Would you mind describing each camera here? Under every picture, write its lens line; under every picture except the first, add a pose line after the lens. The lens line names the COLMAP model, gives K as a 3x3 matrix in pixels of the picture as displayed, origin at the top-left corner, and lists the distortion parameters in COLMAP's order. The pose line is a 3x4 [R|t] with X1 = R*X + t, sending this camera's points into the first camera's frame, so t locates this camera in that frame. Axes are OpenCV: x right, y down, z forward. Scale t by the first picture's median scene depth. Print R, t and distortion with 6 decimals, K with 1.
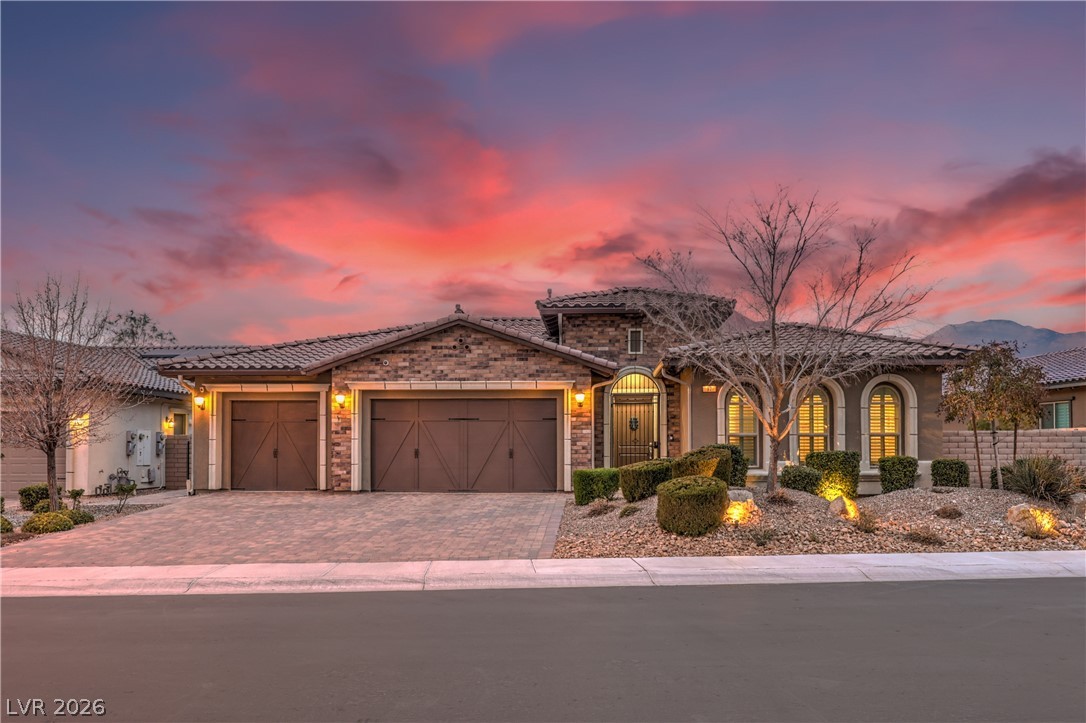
lens RADIAL K [[807.3, 0, 543.0], [0, 807.3, 361.5], [0, 0, 1]] dist [0.000199, 0.000972]
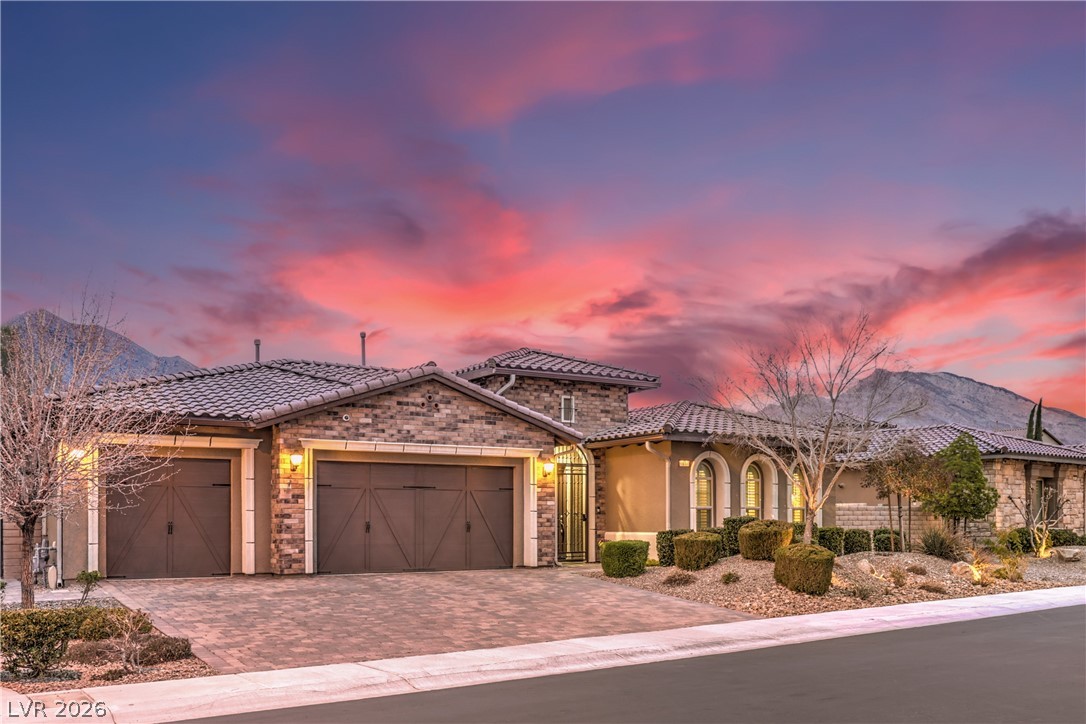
lens RADIAL K [[1059.9, 0, 543.0], [0, 1059.9, 362.0], [0, 0, 1]] dist [-0.008905, -0.001827]
pose [[0.806911, 0.087410, 0.584170, -0.677600], [-0.060595, 0.996022, -0.065336, 0.003360], [-0.587557, 0.017323, 0.808998, -0.004495]]
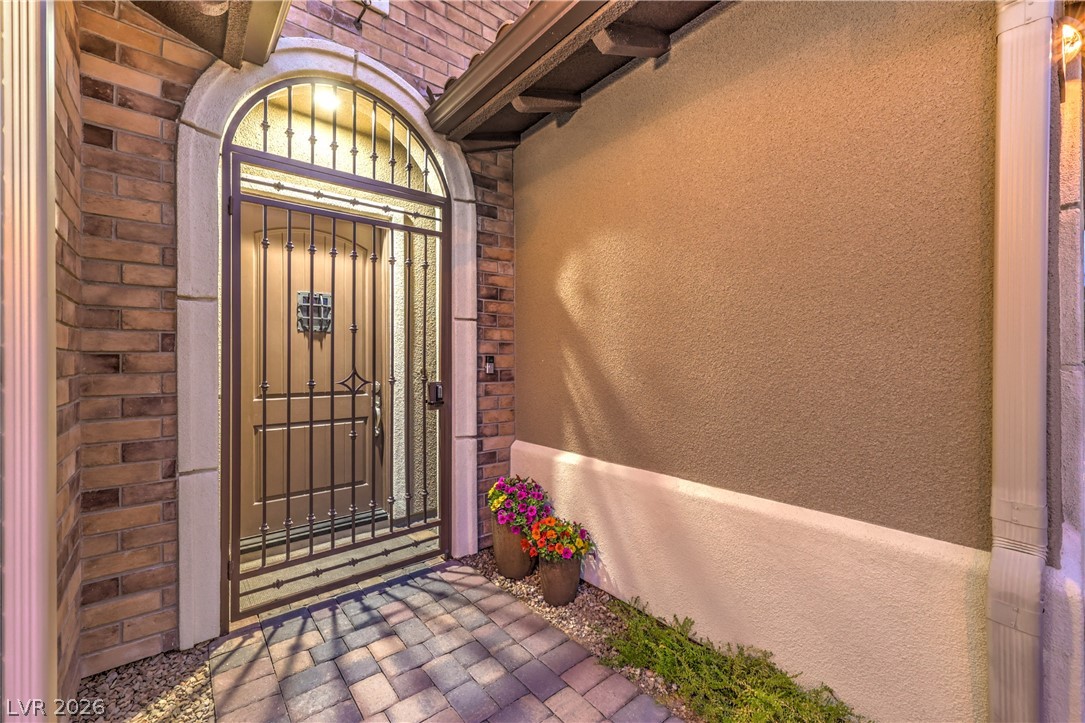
lens RADIAL K [[445.6, 0, 542.5], [0, 445.6, 361.5], [0, 0, 1]] dist [-0.000274, -0.000015]
pose [[0.715091, -0.006367, 0.699002, 0.065715], [-0.067799, 0.994612, 0.078418, 0.080838], [-0.695736, -0.103468, 0.710807, 0.897200]]
